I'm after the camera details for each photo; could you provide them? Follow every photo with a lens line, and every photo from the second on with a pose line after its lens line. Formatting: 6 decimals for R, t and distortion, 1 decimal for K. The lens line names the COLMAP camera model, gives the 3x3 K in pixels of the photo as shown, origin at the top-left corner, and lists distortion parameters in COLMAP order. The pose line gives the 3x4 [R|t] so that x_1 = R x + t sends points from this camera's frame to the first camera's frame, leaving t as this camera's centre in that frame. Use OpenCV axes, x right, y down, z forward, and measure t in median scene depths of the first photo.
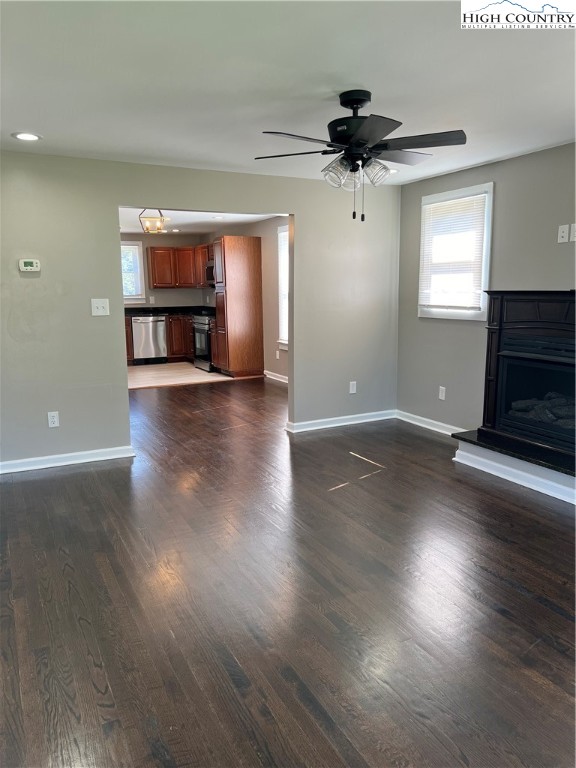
lens RADIAL K [[580.1, 0, 288.0], [0, 580.1, 384.0], [0, 0, 1]] dist [0.057312, -0.063316]
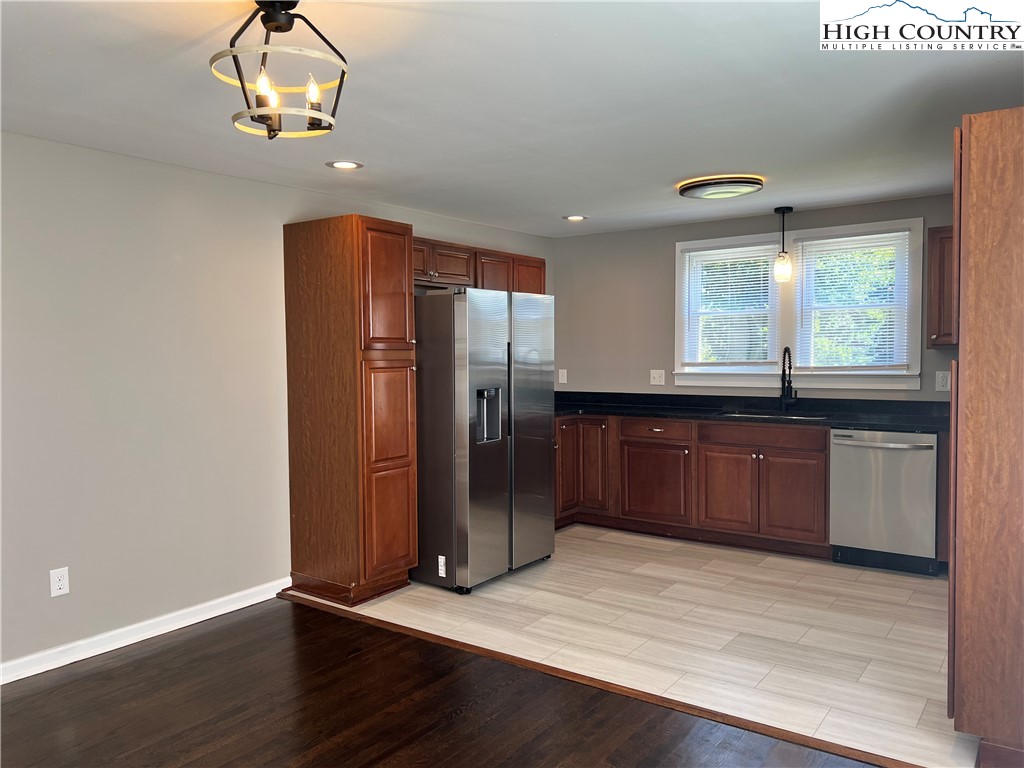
lens RADIAL K [[773.5, 0, 514.6], [0, 773.5, 387.8], [0, 0, 1]] dist [0.057312, -0.063316]
pose [[0.452514, 0.053379, -0.890158, 0.065918], [-0.145515, 0.989247, -0.014652, -0.100111], [0.879805, 0.136162, 0.455416, 0.586476]]
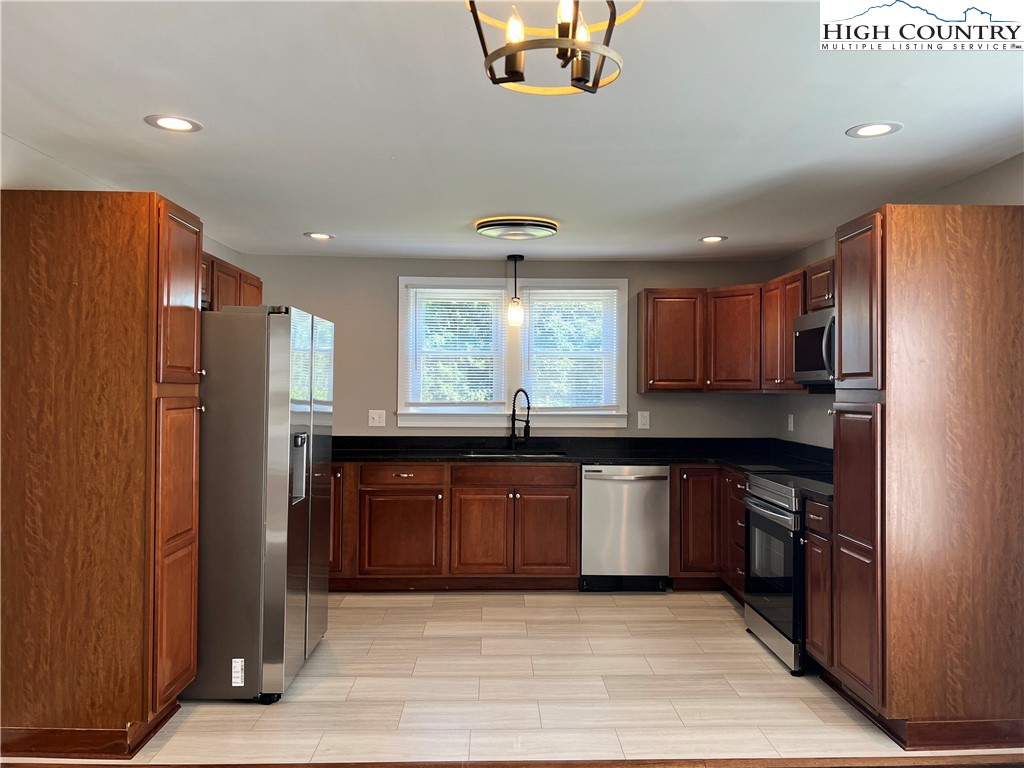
lens RADIAL K [[784.9, 0, 517.3], [0, 784.9, 380.8], [0, 0, 1]] dist [0.099555, -0.136033]
pose [[0.902149, 0.016820, -0.431096, -0.081434], [-0.092267, 0.983643, -0.154707, -0.081818], [0.421442, 0.179345, 0.888945, 0.493682]]
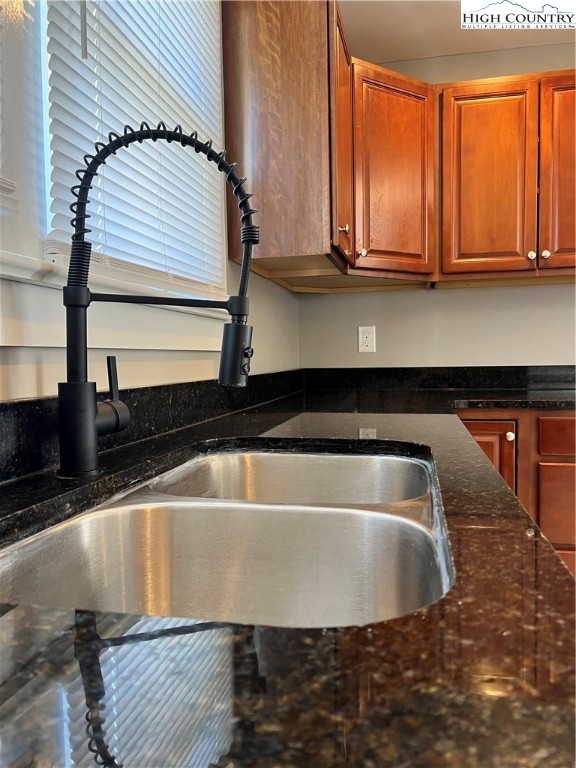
lens RADIAL K [[580.1, 0, 288.0], [0, 580.1, 384.0], [0, 0, 1]] dist [0.057312, -0.063316]
pose [[0.639160, -0.030922, 0.768452, -0.359341], [0.133643, 0.988455, -0.071383, -0.120659], [-0.757373, 0.148324, 0.635913, 0.919499]]
